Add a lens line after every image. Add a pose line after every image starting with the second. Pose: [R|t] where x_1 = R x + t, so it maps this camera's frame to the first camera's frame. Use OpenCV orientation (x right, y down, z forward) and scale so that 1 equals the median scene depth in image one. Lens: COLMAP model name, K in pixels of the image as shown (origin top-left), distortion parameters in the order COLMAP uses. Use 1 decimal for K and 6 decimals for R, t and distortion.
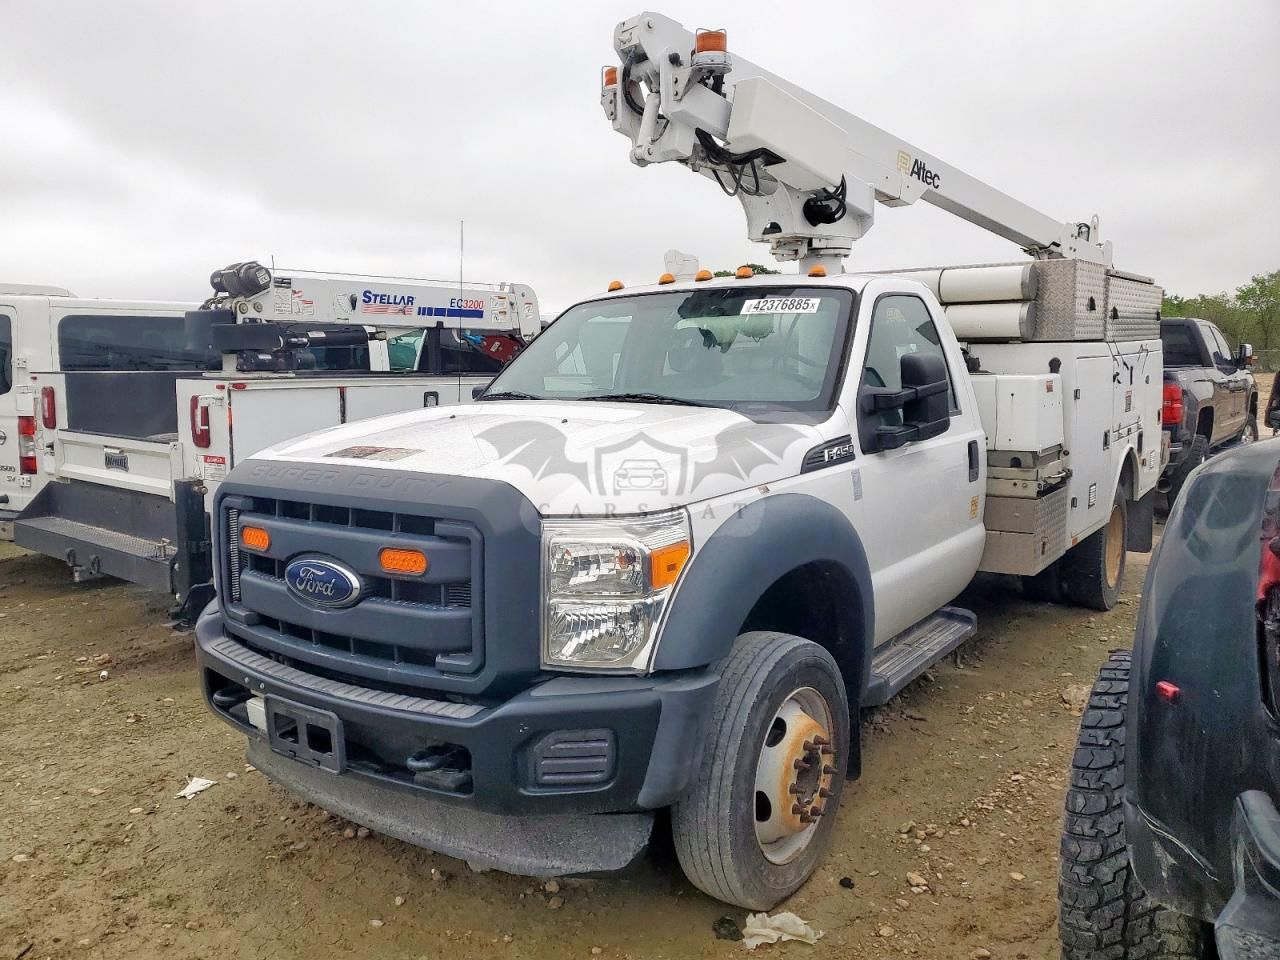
lens RADIAL K [[1167.0, 0, 640.0], [0, 1167.0, 480.0], [0, 0, 1]] dist [-0.007053, -0.002134]
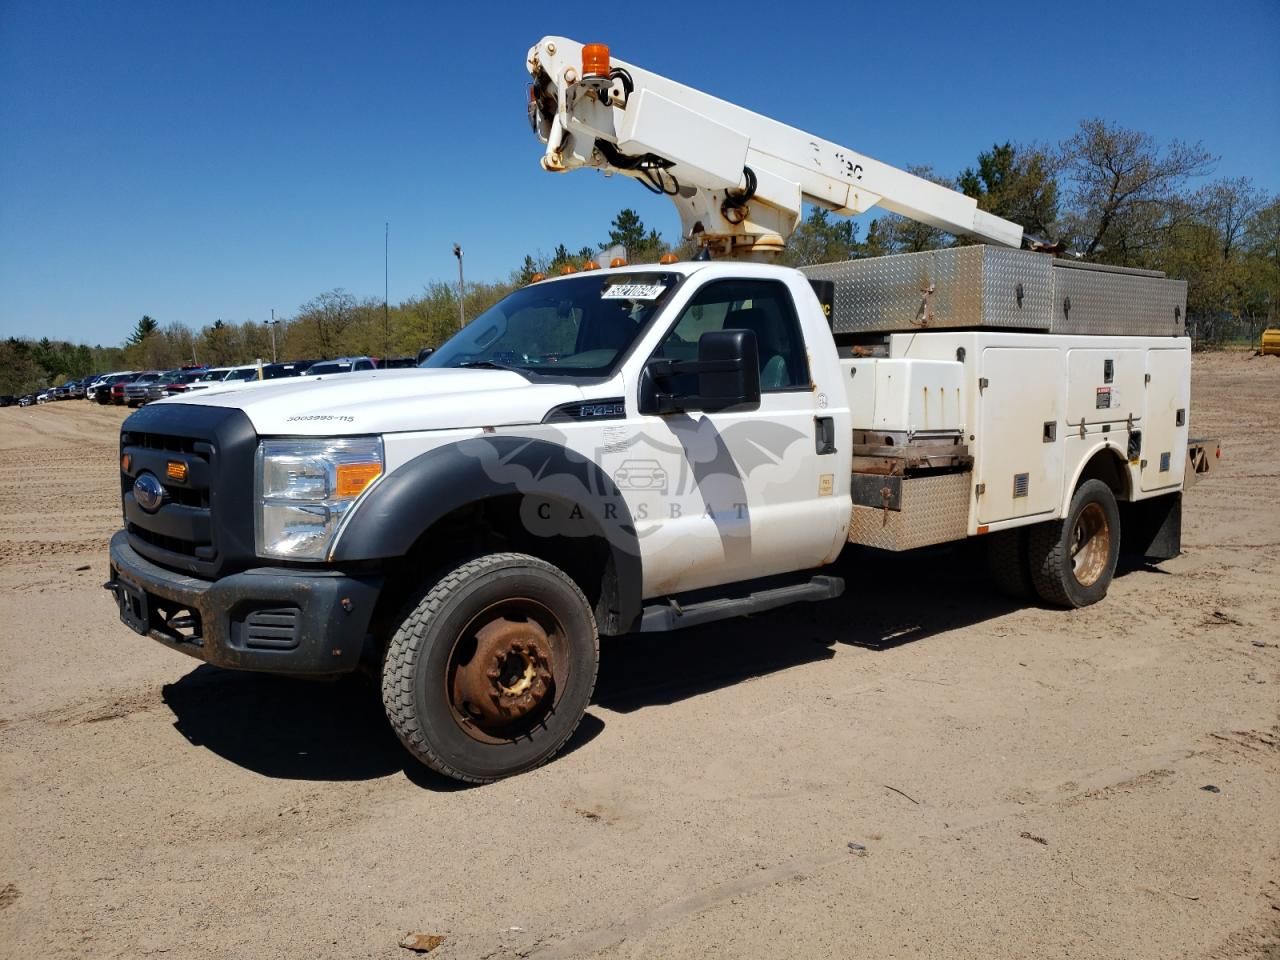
lens RADIAL K [[1167.0, 0, 640.0], [0, 1167.0, 480.0], [0, 0, 1]] dist [-0.007053, -0.002134]
pose [[0.975490, 0.034145, -0.217380, 0.457907], [-0.038571, 0.999125, -0.016153, 0.062832], [0.216639, 0.024142, 0.975953, -0.116839]]
